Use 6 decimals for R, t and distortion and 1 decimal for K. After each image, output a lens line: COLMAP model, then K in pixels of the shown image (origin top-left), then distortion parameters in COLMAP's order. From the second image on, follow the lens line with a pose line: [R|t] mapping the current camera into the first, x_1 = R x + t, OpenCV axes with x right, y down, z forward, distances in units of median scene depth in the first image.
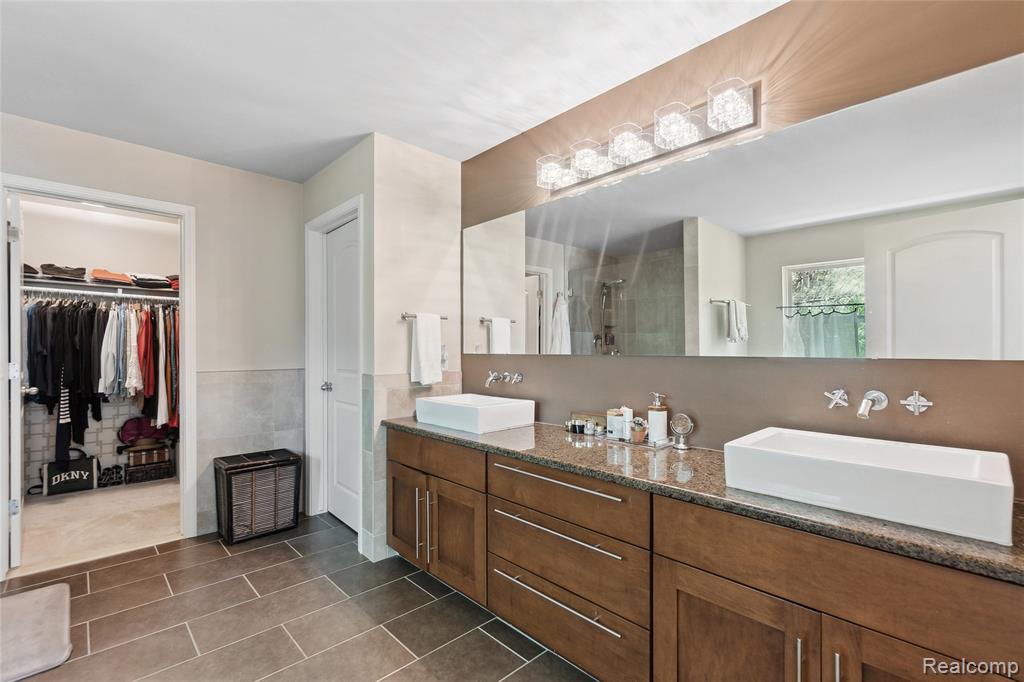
lens RADIAL K [[460.5, 0, 511.4], [0, 460.5, 347.0], [0, 0, 1]] dist [0.001411, -0.000077]
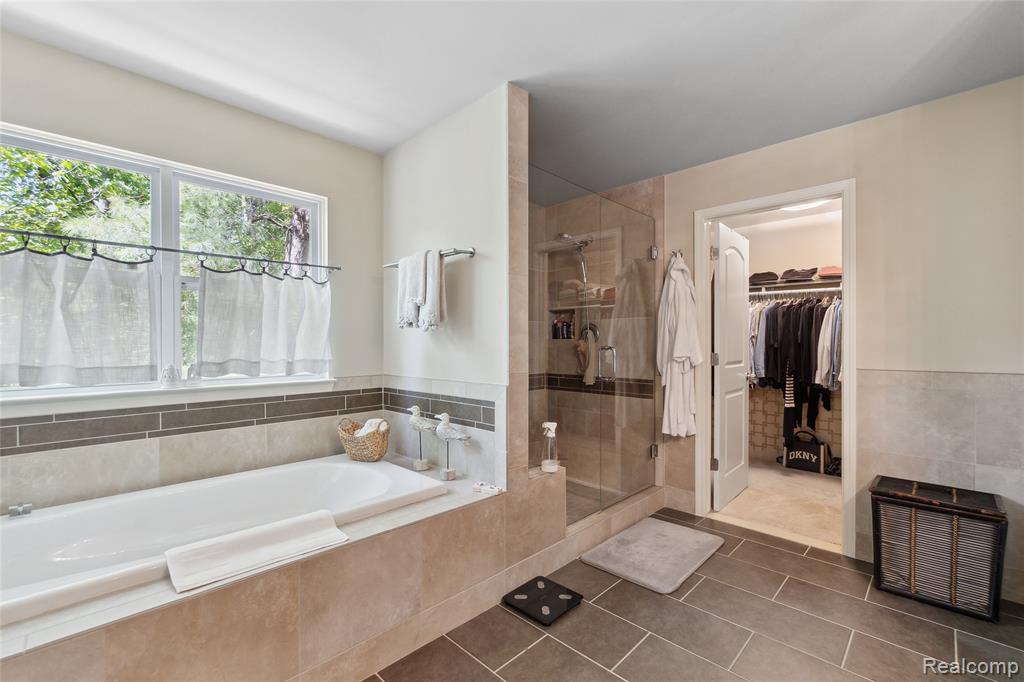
lens RADIAL K [[441.3, 0, 504.2], [0, 441.3, 345.0], [0, 0, 1]] dist [-0.000399, -0.000165]
pose [[0.041393, 0.006137, -0.999124, 0.088861], [0.003435, 0.999974, 0.006284, 0.001560], [0.999137, -0.003692, 0.041370, 0.237892]]
